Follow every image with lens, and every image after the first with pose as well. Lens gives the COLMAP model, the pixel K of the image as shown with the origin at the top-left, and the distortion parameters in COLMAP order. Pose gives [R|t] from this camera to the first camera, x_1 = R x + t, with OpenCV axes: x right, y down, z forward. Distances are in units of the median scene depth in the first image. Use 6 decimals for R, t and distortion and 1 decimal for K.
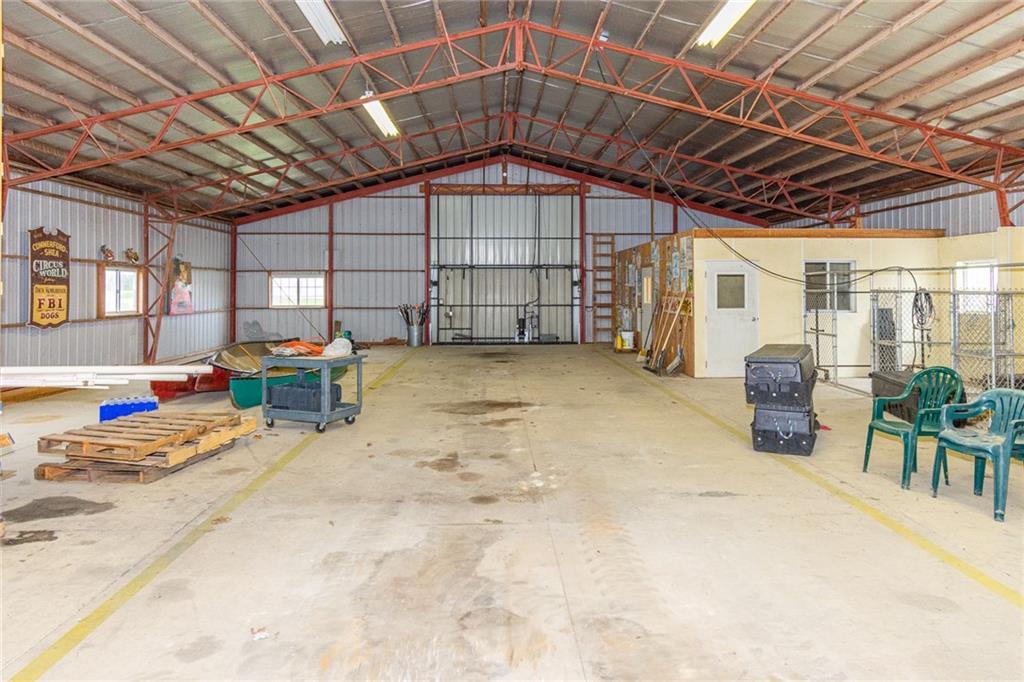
lens RADIAL K [[615.0, 0, 509.1], [0, 615.0, 346.6], [0, 0, 1]] dist [-0.000372, -0.003109]
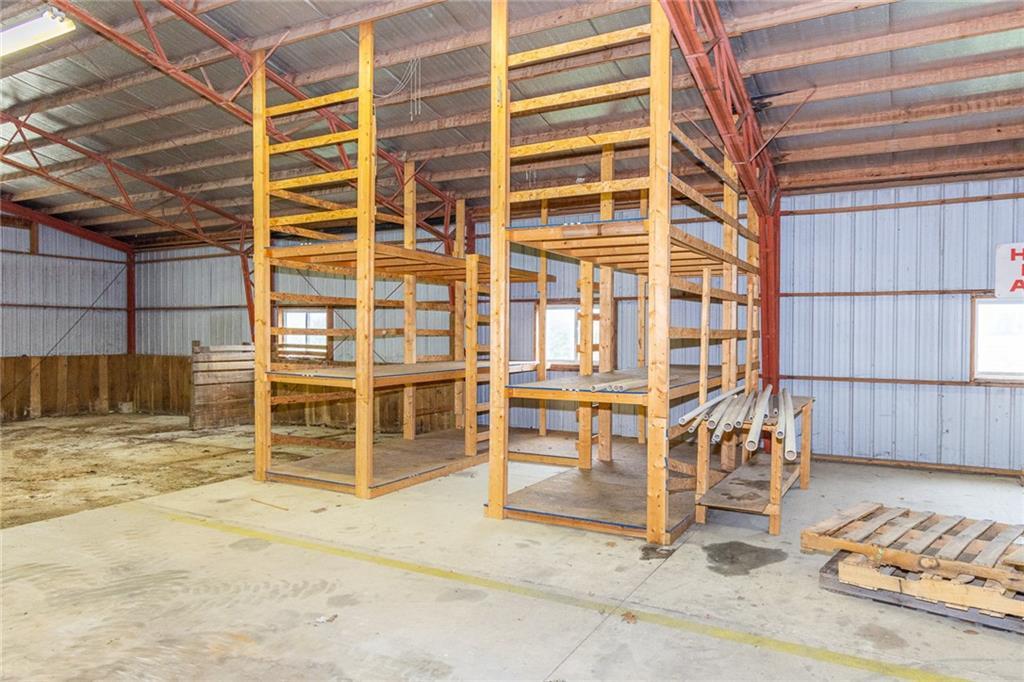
lens RADIAL K [[615.0, 0, 507.3], [0, 615.0, 337.5], [0, 0, 1]] dist [-0.000372, -0.003109]
pose [[-0.467075, 0.015679, -0.884079, 0.252356], [-0.092370, 0.993507, 0.066421, -0.096861], [0.879380, 0.112686, -0.462594, 0.970574]]
